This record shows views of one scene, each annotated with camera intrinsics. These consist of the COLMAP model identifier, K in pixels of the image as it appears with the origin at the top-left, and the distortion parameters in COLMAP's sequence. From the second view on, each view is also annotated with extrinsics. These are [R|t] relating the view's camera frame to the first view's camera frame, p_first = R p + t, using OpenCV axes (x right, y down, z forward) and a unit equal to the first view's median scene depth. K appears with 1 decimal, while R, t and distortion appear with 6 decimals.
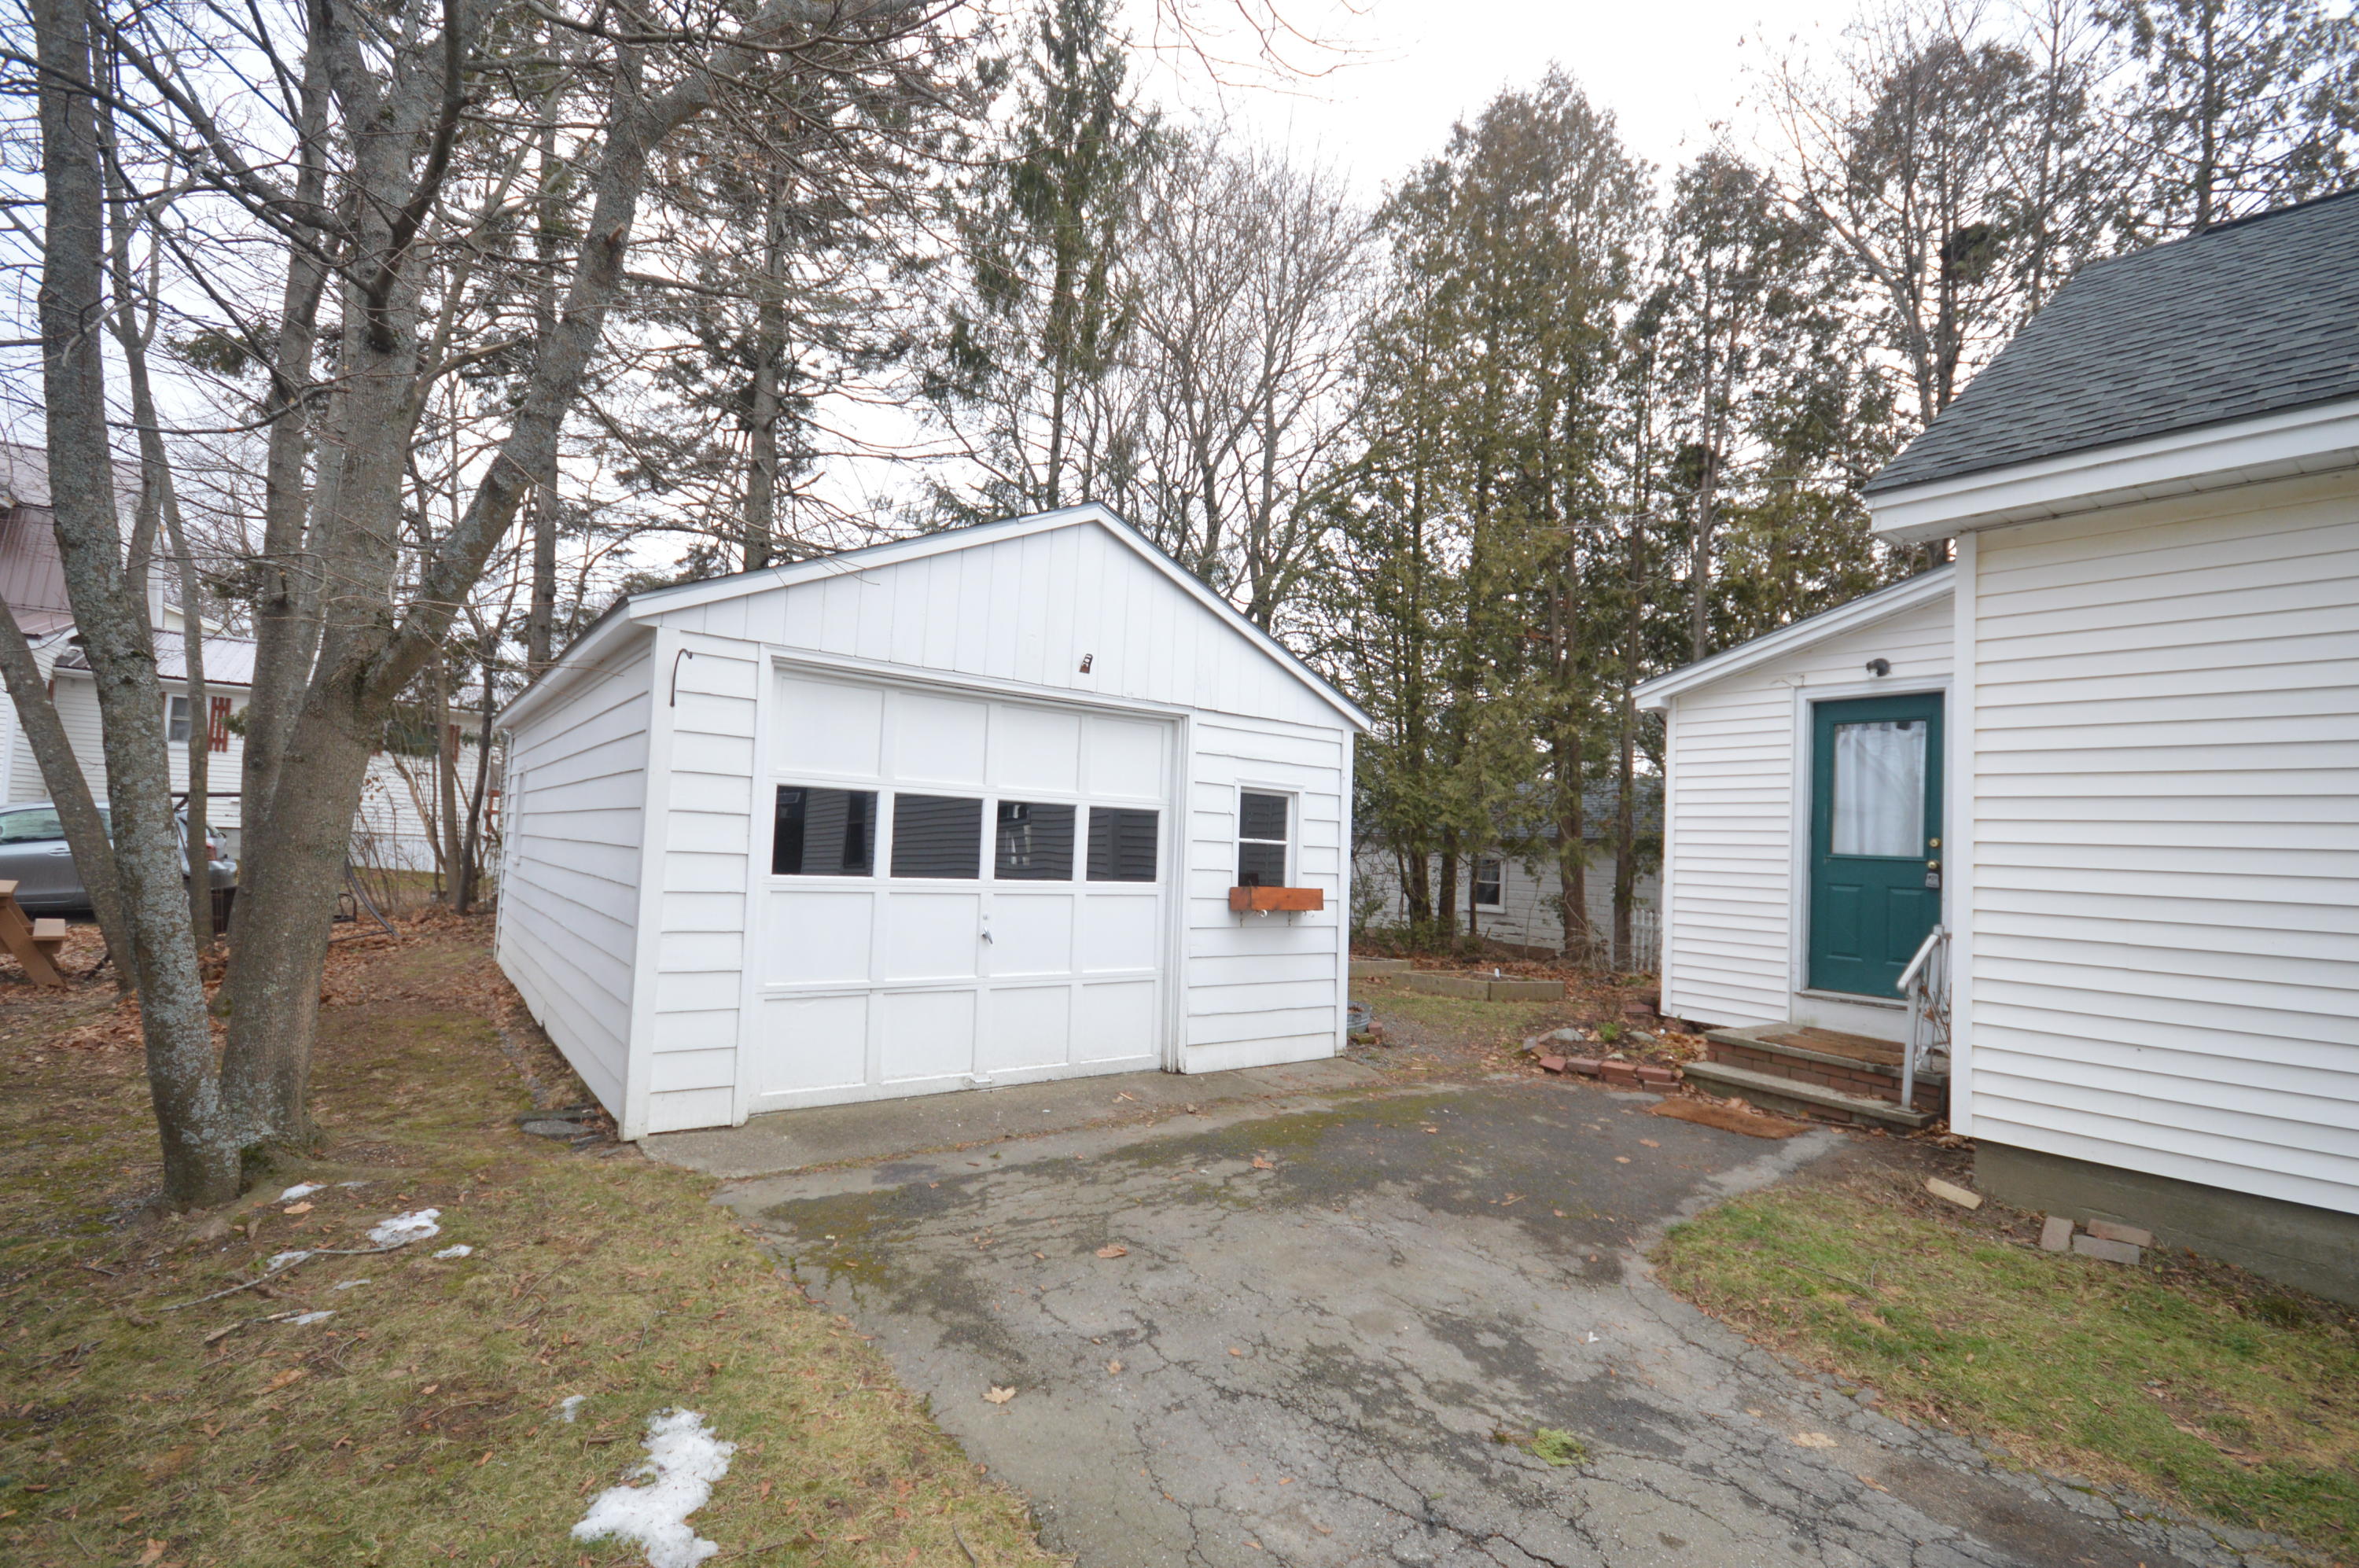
lens RADIAL K [[1044.7, 0, 1172.2], [0, 1044.7, 785.6], [0, 0, 1]] dist [0.004771, -0.005973]
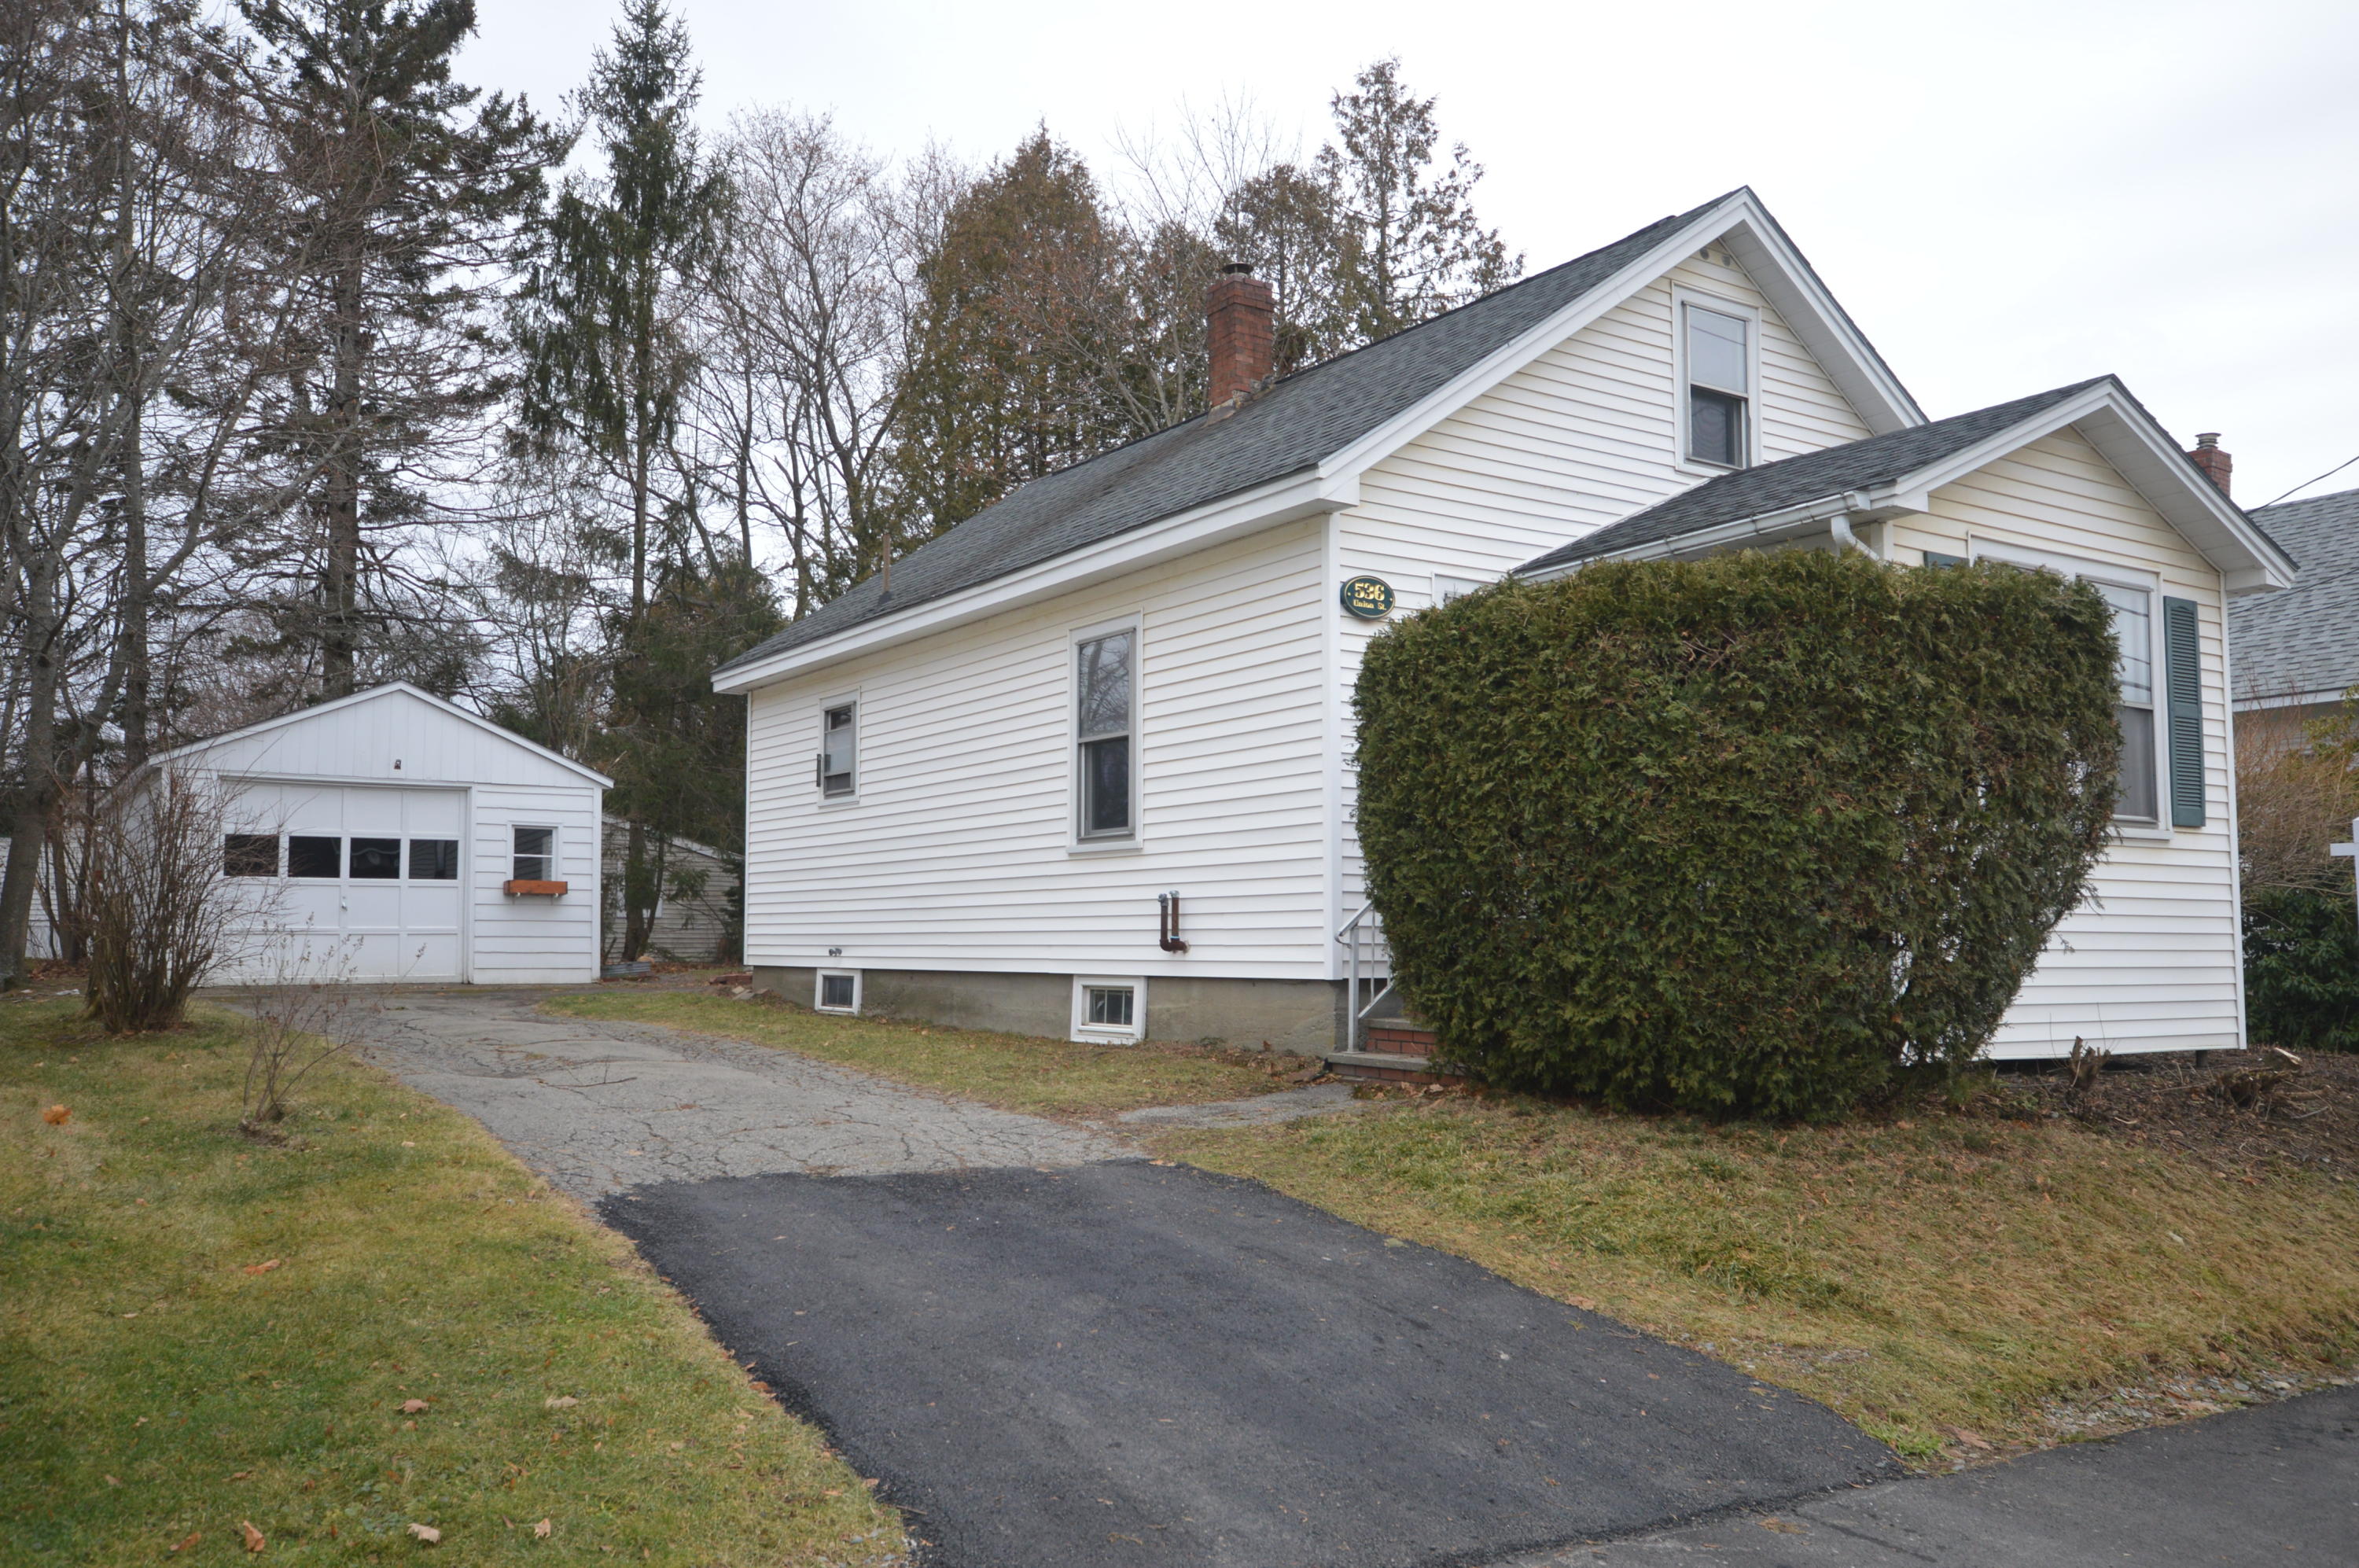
lens RADIAL K [[1878.9, 0, 1180.6], [0, 1878.9, 791.1], [0, 0, 1]] dist [0.017056, 0.015243]
pose [[0.997184, -0.050186, -0.055722, 1.383224], [0.048765, 0.998457, -0.026570, 0.084388], [0.056969, 0.023778, 0.998093, -2.126165]]
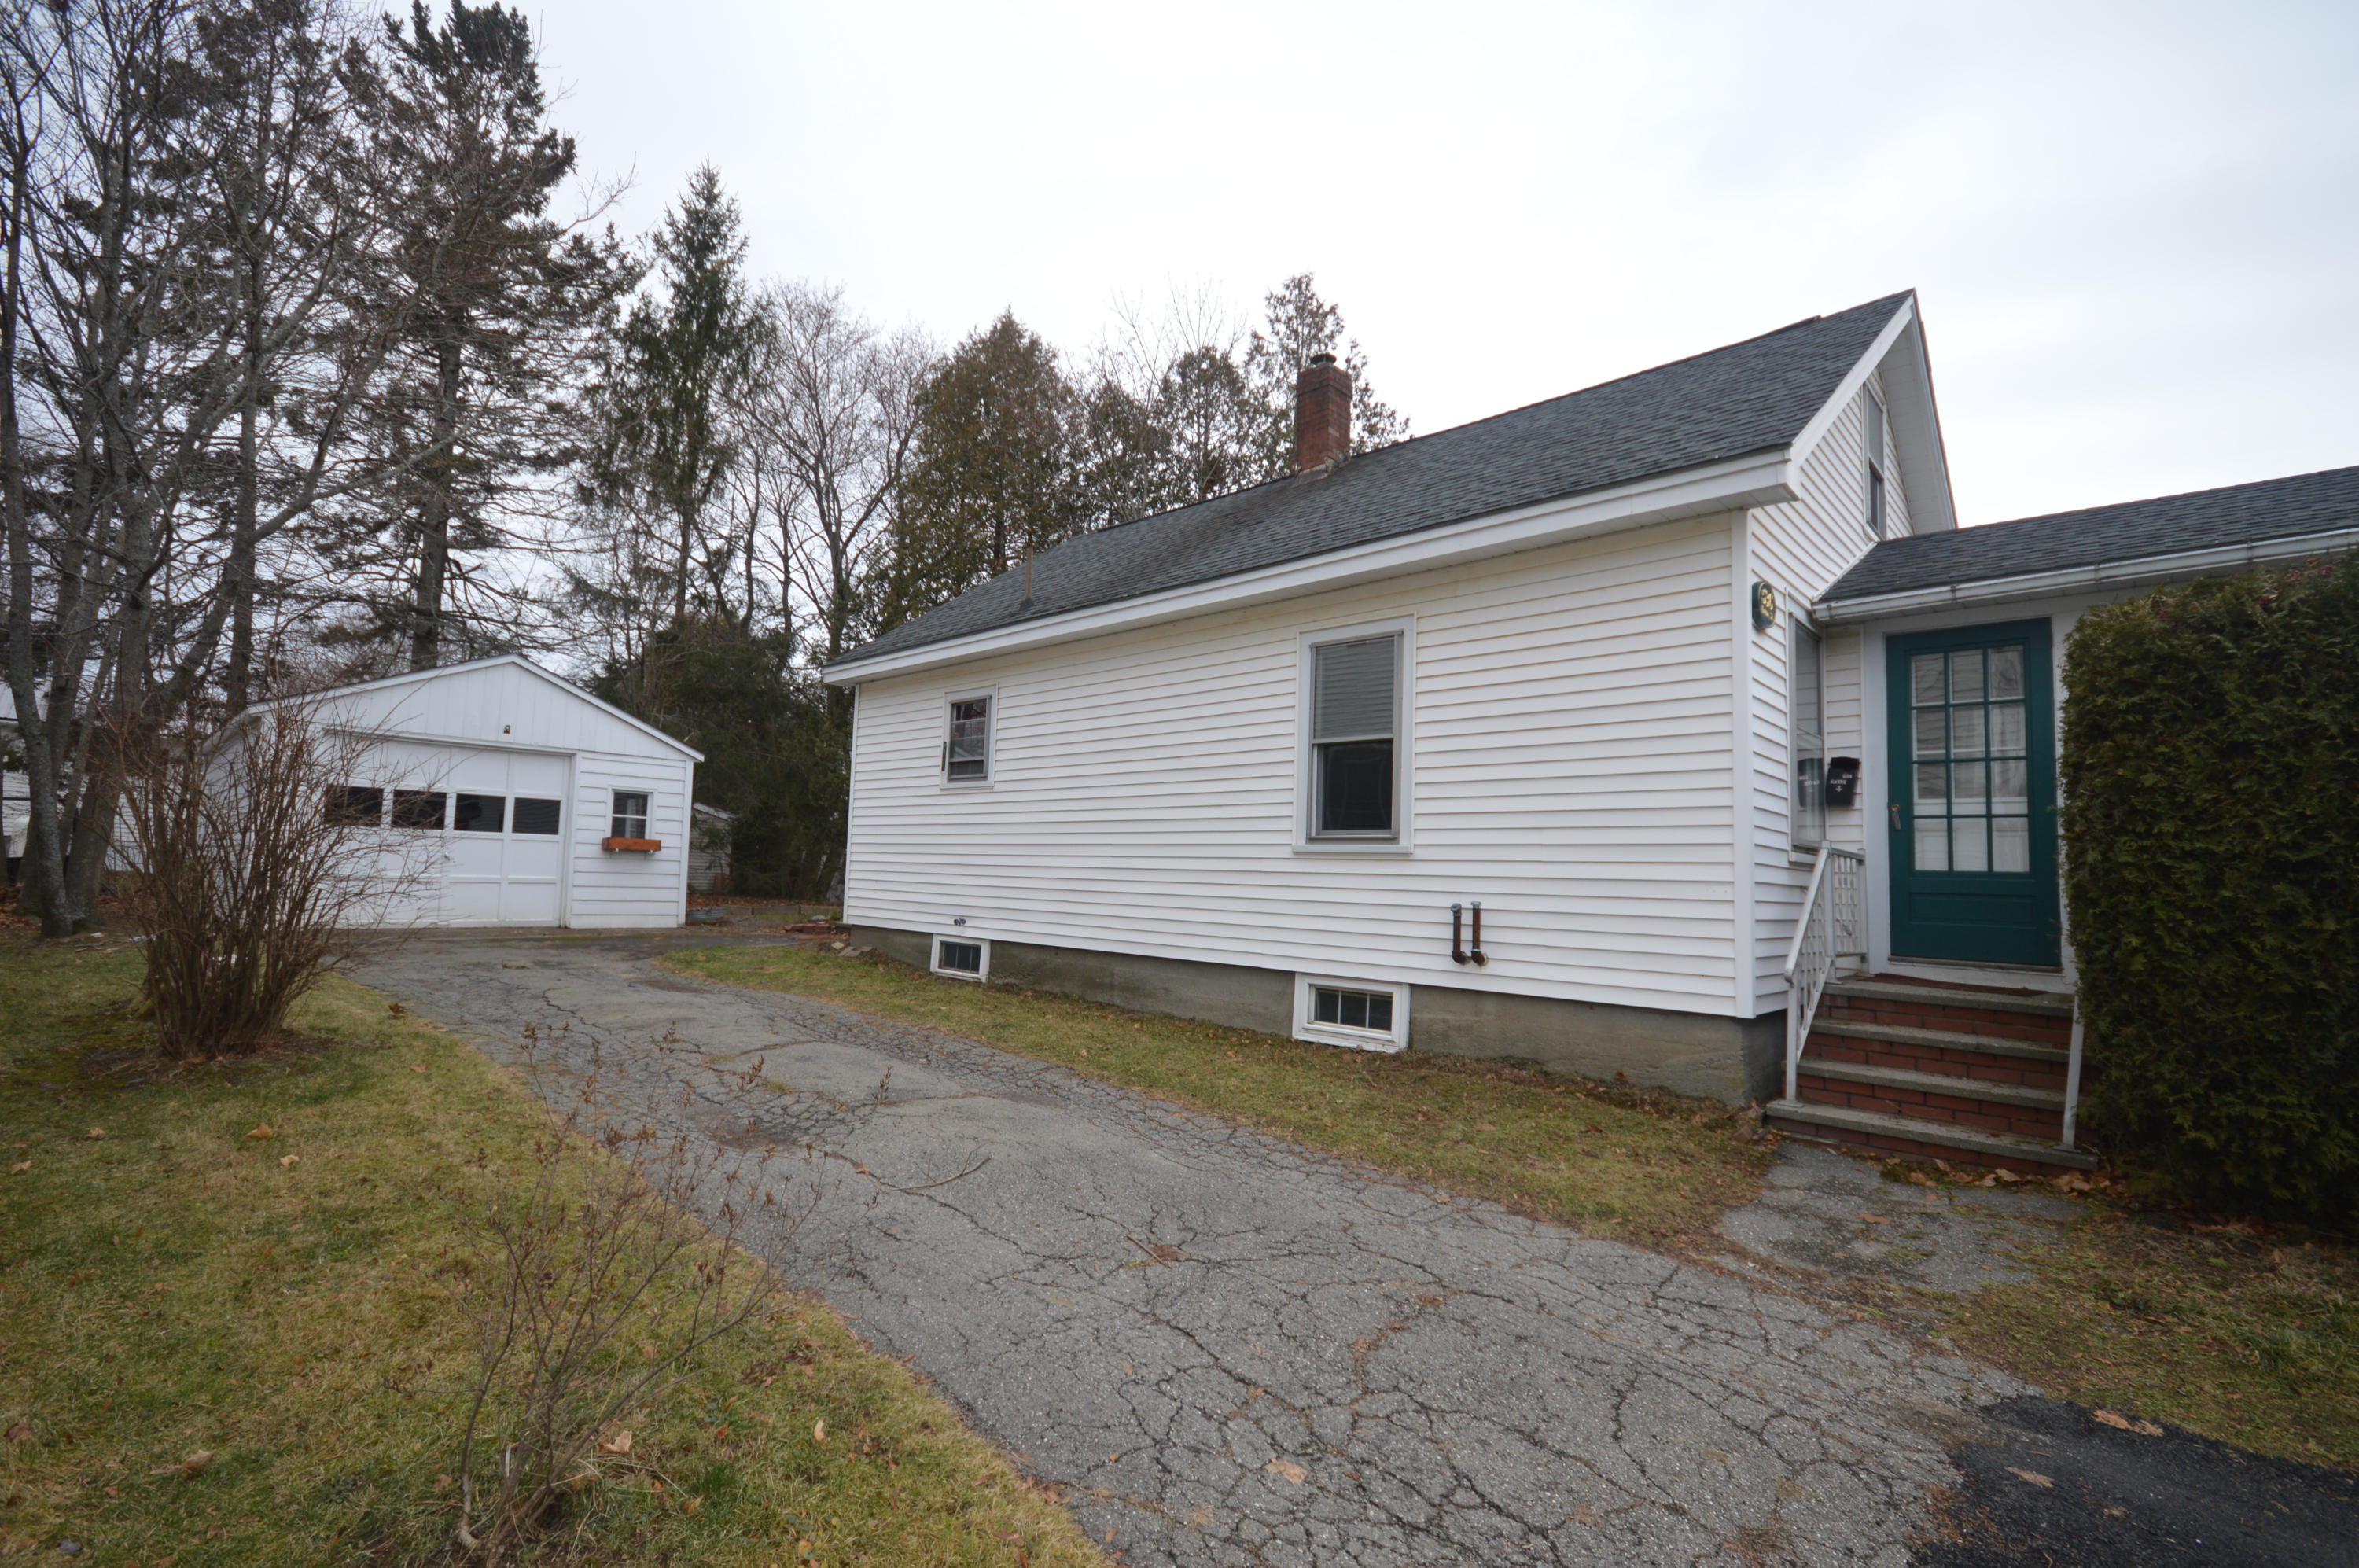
lens RADIAL K [[1044.7, 0, 1170.2], [0, 1044.7, 792.4], [0, 0, 1]] dist [0.004771, -0.005973]
pose [[0.985889, 0.000601, 0.167397, 0.796205], [0.002163, 0.999864, -0.016328, 0.043473], [-0.167385, 0.016460, 0.985754, -1.174990]]
